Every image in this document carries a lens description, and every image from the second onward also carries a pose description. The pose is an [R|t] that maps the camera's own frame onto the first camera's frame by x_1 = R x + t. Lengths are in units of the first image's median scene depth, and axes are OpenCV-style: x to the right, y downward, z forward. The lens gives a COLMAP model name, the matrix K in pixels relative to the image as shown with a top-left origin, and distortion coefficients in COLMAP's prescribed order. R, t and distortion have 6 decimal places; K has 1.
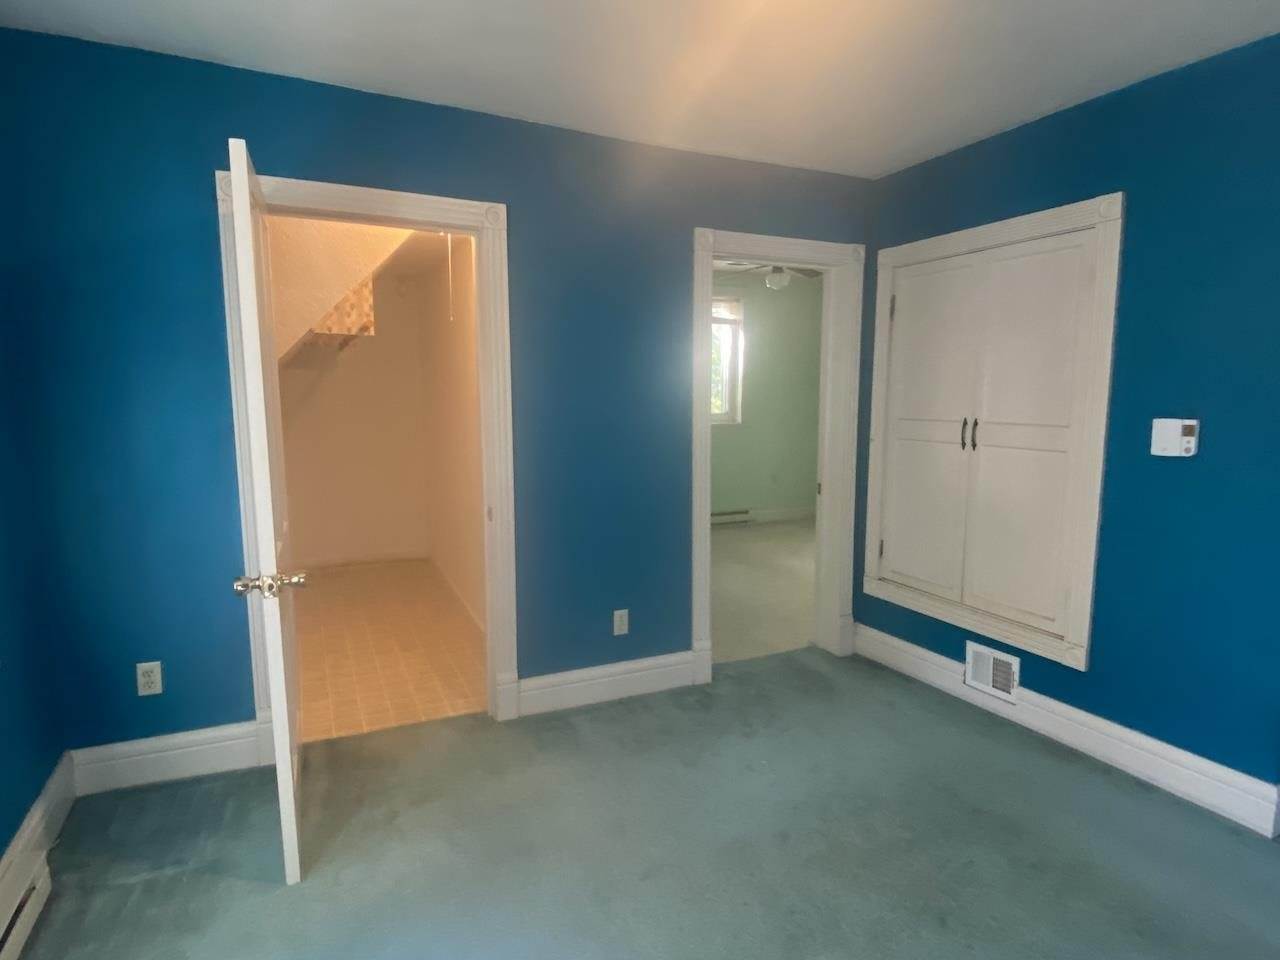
lens RADIAL K [[708.0, 0, 640.0], [0, 708.0, 480.0], [0, 0, 1]] dist [0.037709, -0.000441]
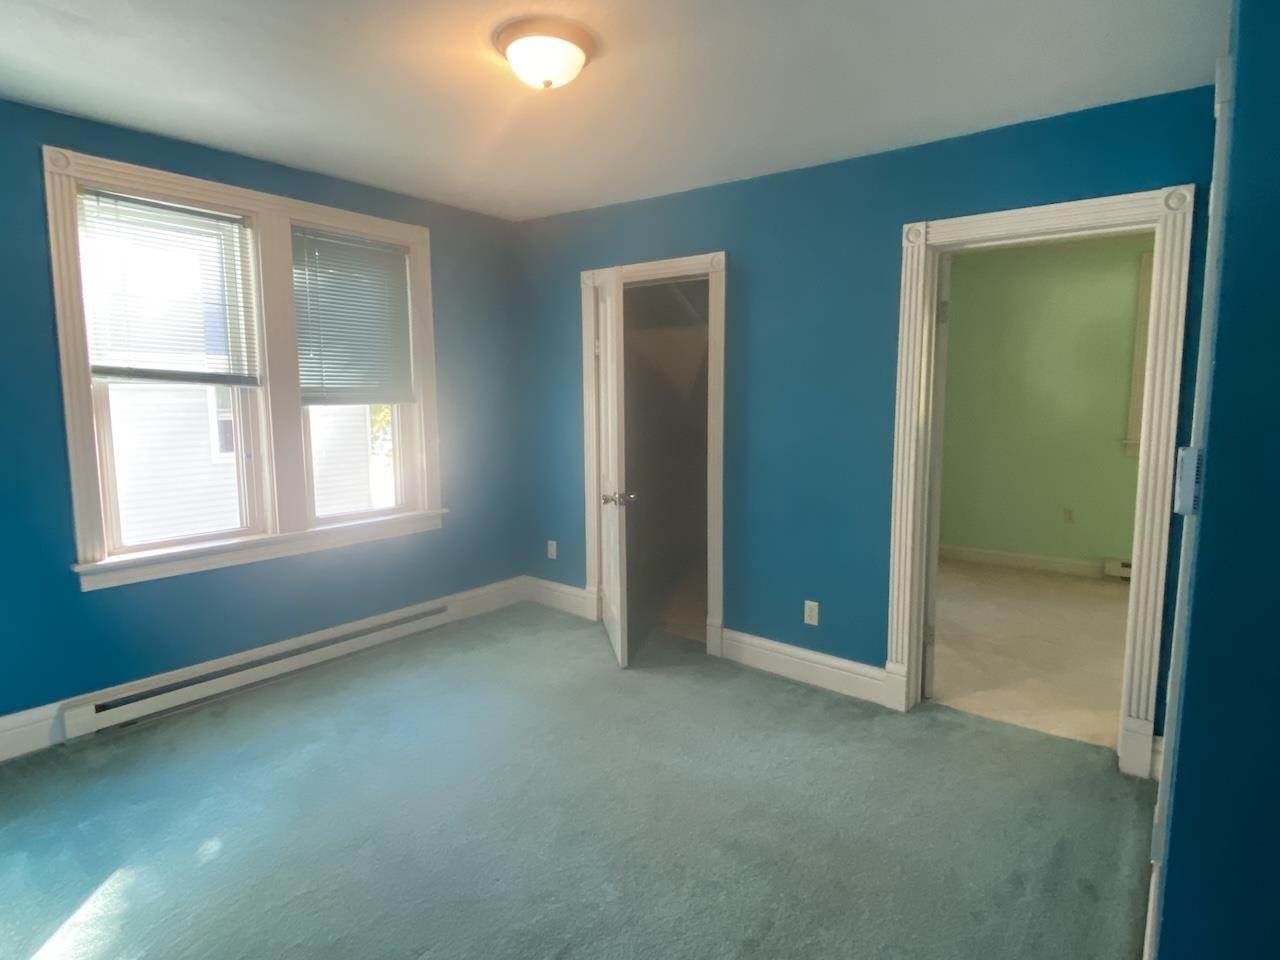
lens RADIAL K [[708.0, 0, 640.0], [0, 708.0, 480.0], [0, 0, 1]] dist [0.037709, -0.000441]
pose [[0.415631, 0.099767, -0.904045, 0.813265], [-0.107588, 0.992380, 0.060052, -0.034431], [0.903147, 0.072305, 0.423198, 0.300418]]
